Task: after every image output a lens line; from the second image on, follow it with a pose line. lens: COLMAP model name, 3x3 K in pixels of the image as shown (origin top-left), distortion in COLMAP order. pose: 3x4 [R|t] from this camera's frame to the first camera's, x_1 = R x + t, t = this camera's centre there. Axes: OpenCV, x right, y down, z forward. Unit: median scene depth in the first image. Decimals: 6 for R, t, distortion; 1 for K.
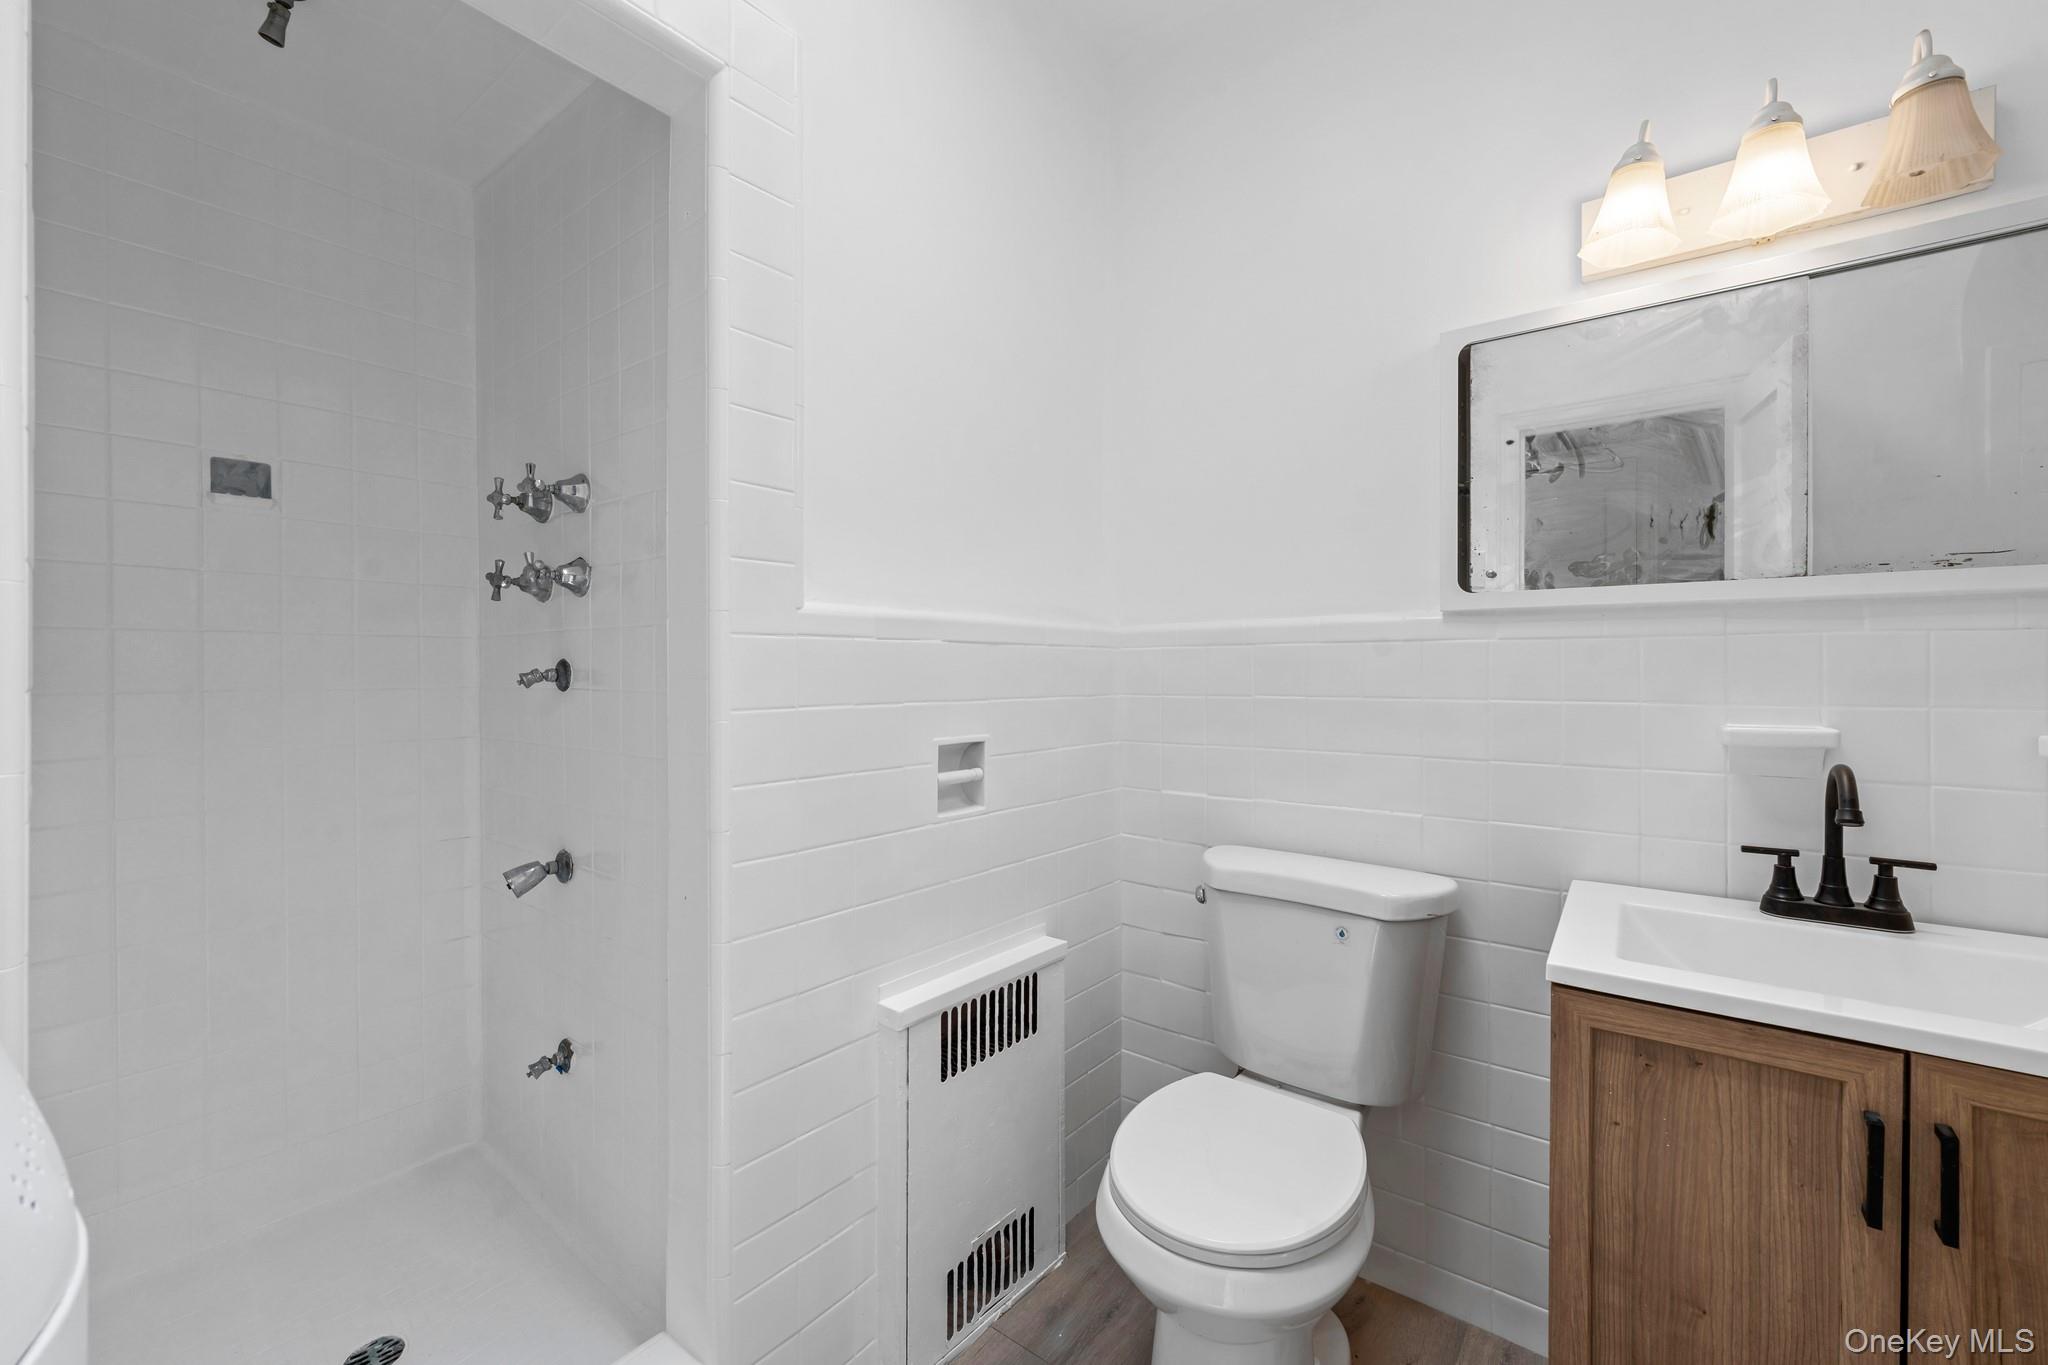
lens RADIAL K [[827.6, 0, 1027.5], [0, 827.6, 673.8], [0, 0, 1]] dist [0.002218, 0.000181]
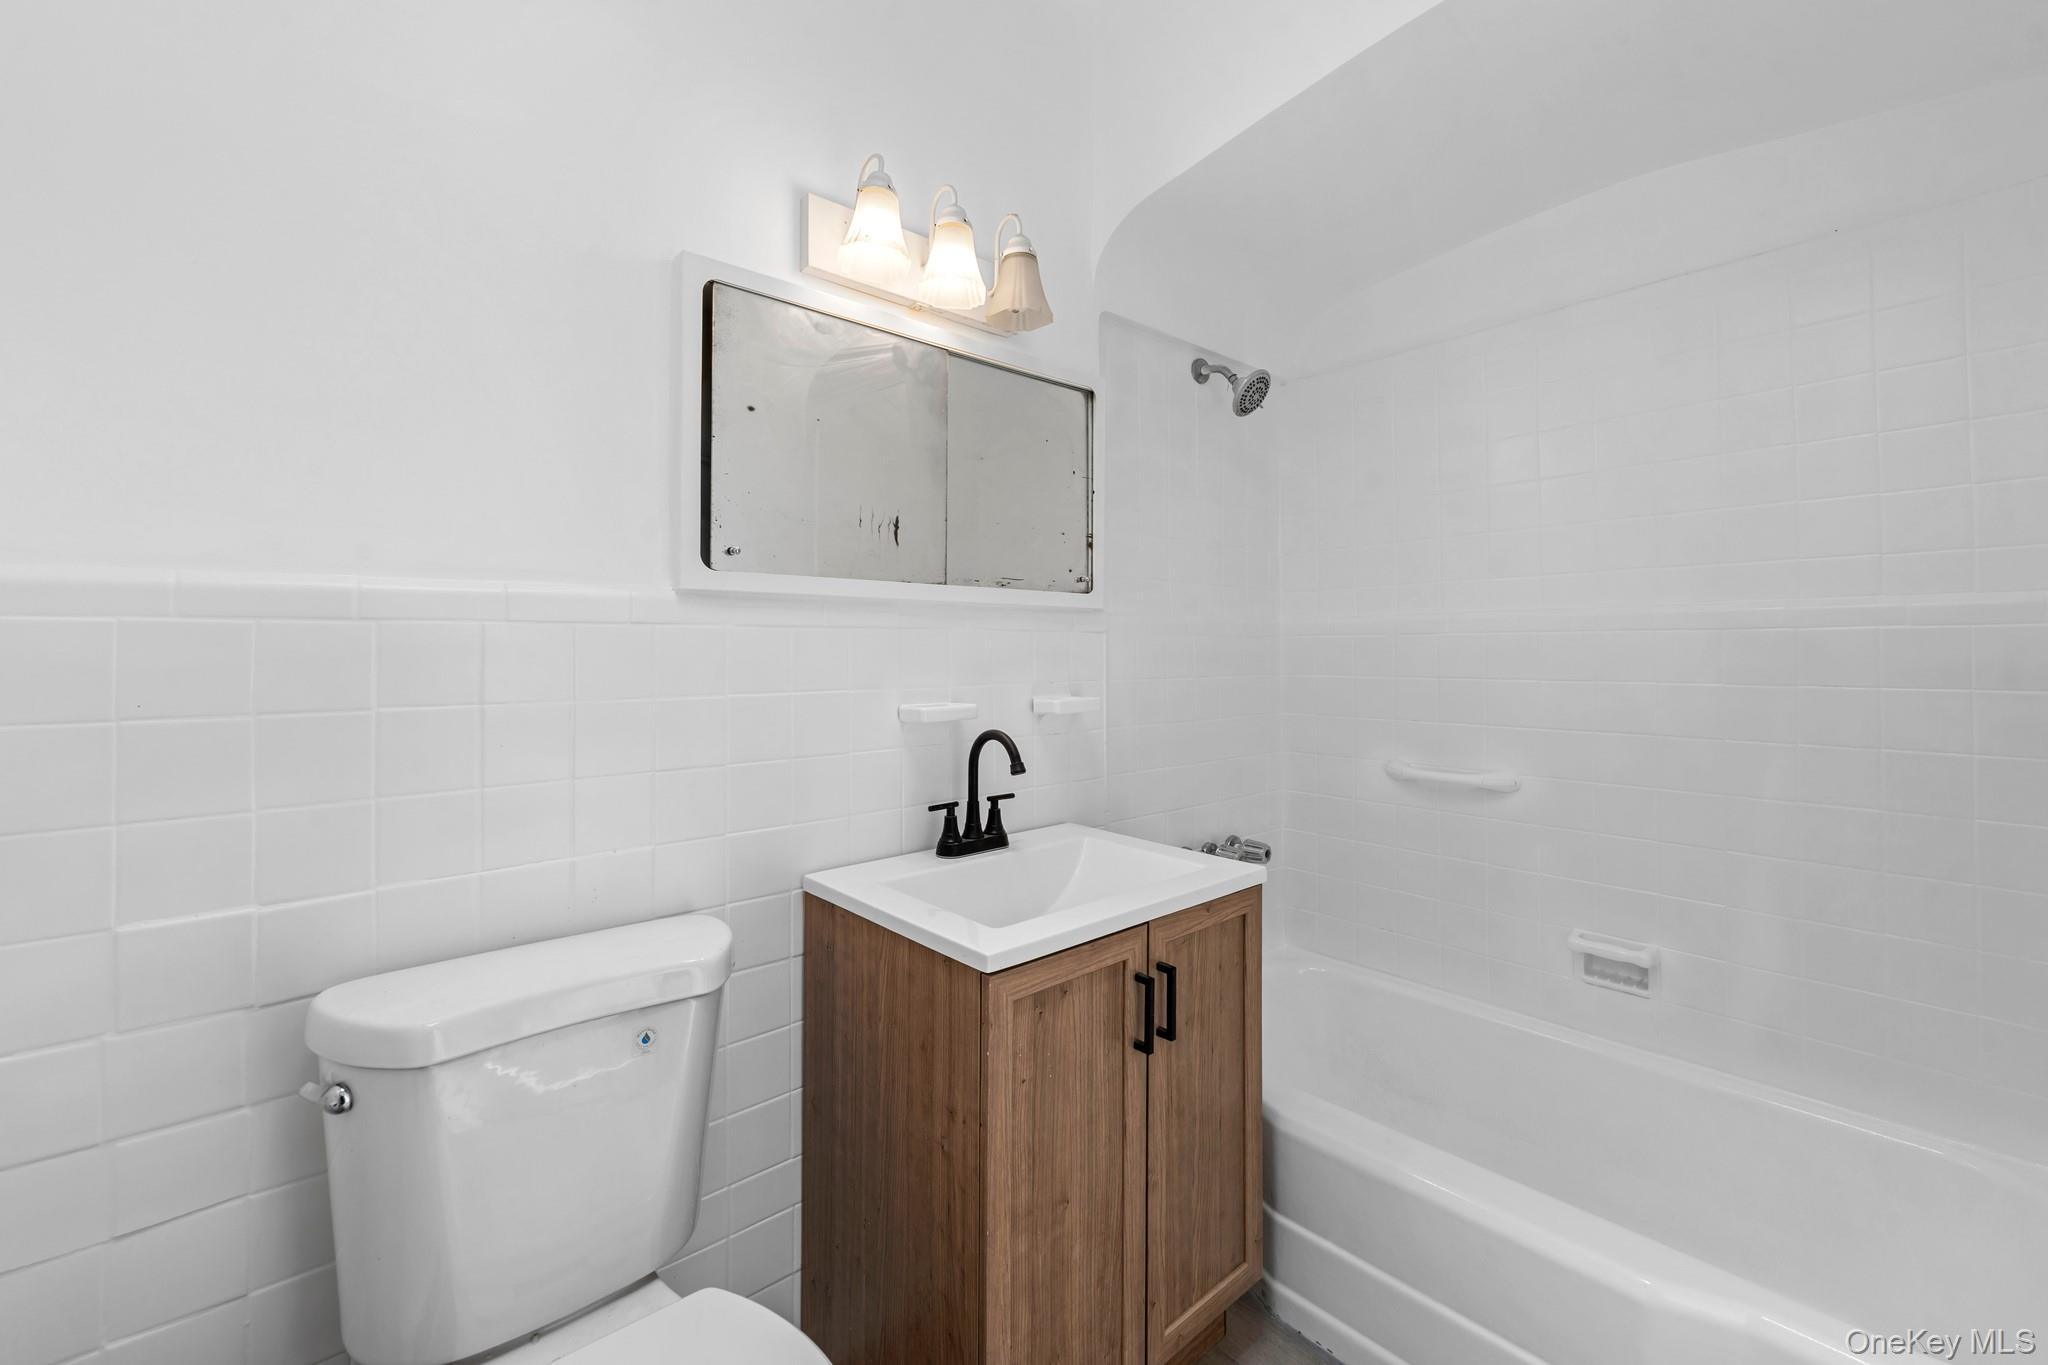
lens RADIAL K [[827.6, 0, 1052.3], [0, 827.6, 639.3], [0, 0, 1]] dist [0.002218, 0.000181]
pose [[0.207448, 0.014973, 0.978132, -0.278225], [0.008177, 0.999821, -0.017039, -0.011303], [-0.978212, 0.011533, 0.207288, 0.593657]]
